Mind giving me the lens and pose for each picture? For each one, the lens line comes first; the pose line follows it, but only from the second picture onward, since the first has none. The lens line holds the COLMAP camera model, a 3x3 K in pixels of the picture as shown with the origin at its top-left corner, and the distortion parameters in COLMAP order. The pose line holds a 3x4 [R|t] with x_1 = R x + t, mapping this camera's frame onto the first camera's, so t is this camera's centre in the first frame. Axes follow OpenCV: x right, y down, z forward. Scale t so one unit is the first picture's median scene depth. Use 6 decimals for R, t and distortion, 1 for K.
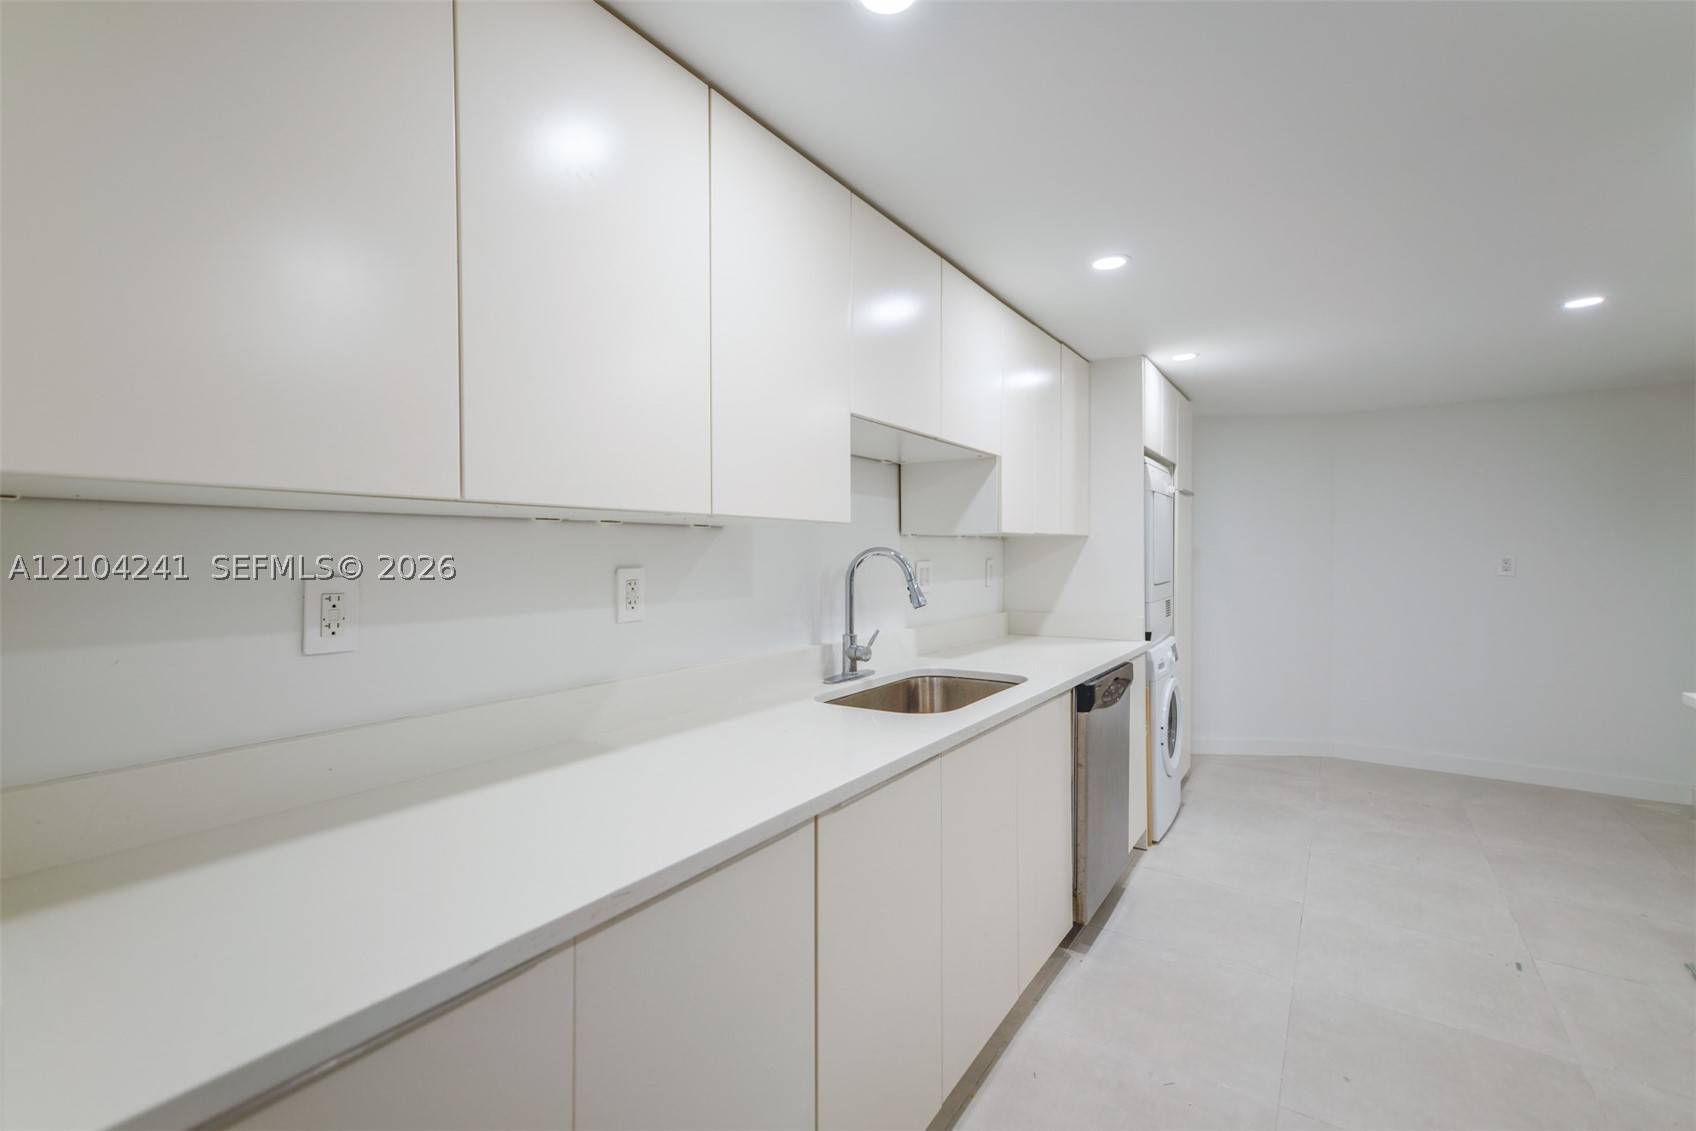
lens RADIAL K [[748.9, 0, 853.8], [0, 748.9, 573.1], [0, 0, 1]] dist [-0.025434, 0.000044]
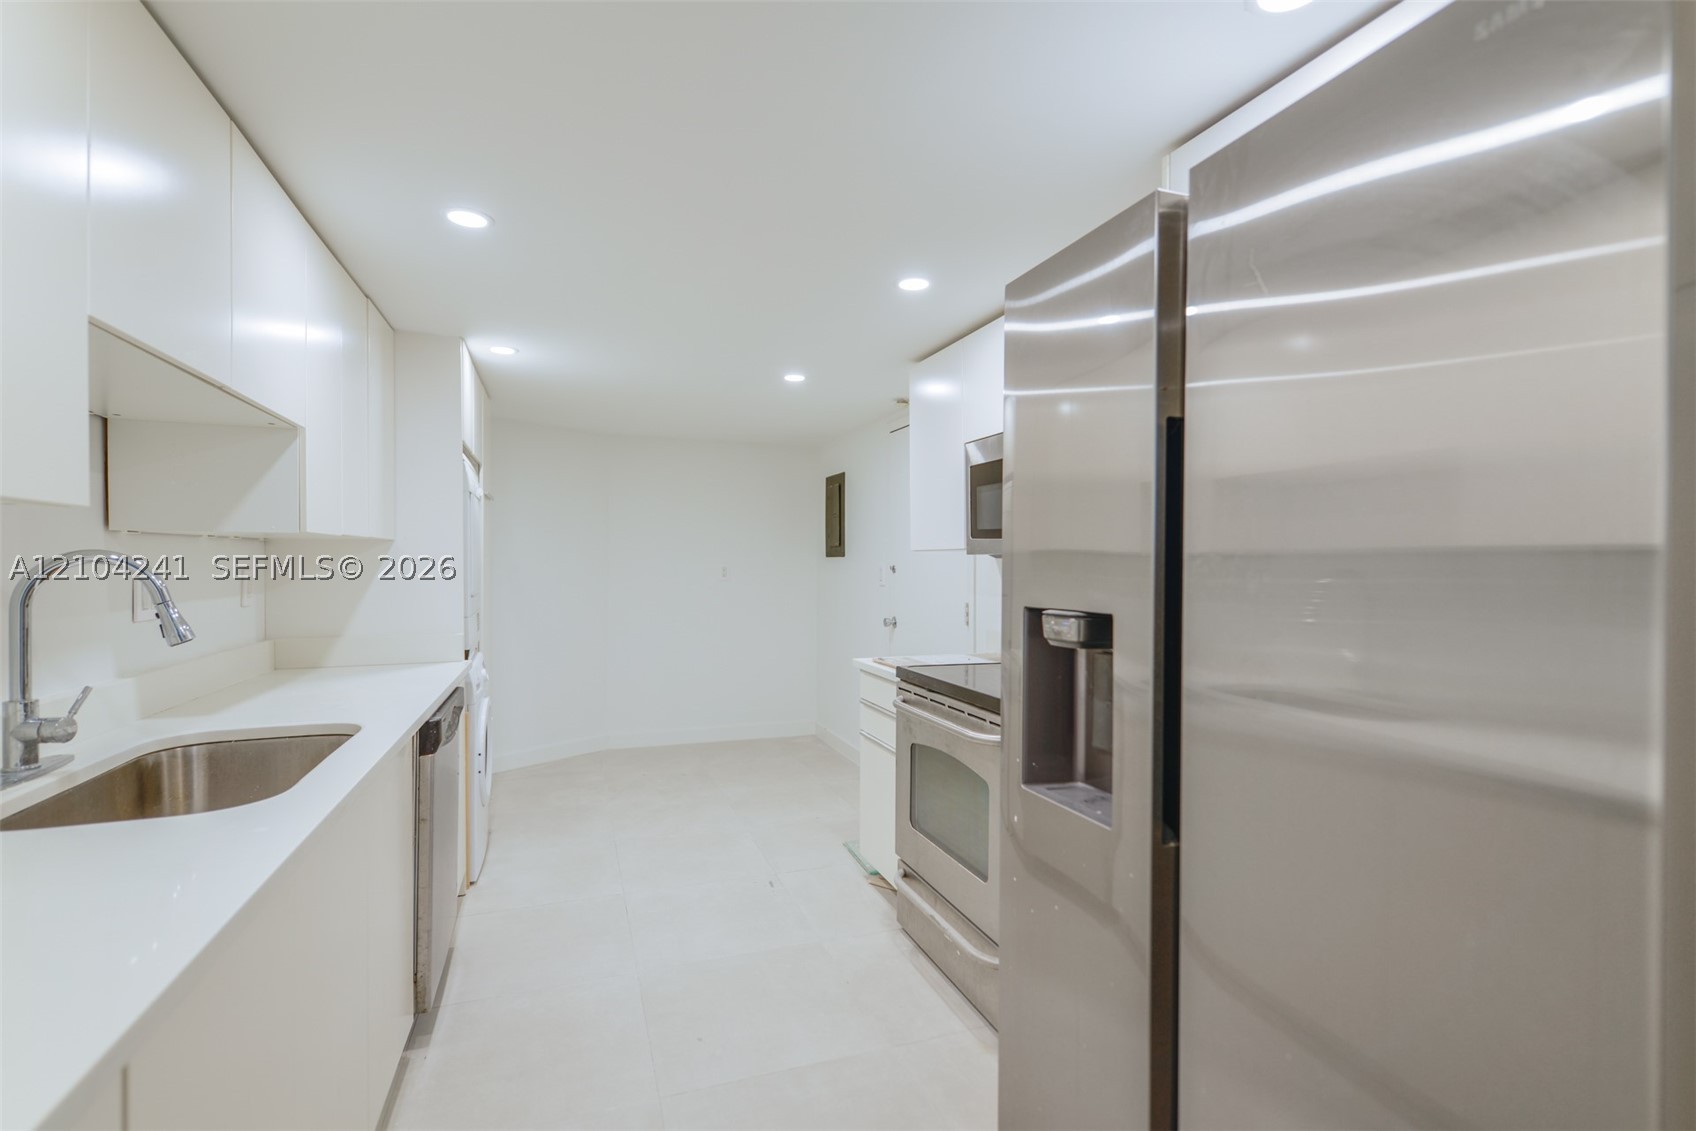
lens RADIAL K [[748.9, 0, 853.8], [0, 748.9, 573.1], [0, 0, 1]] dist [-0.025434, 0.000044]
pose [[0.560106, -0.007579, 0.828386, -0.099006], [0.017272, 0.999848, -0.002531, -0.003075], [-0.828241, 0.015726, 0.560152, 0.145853]]
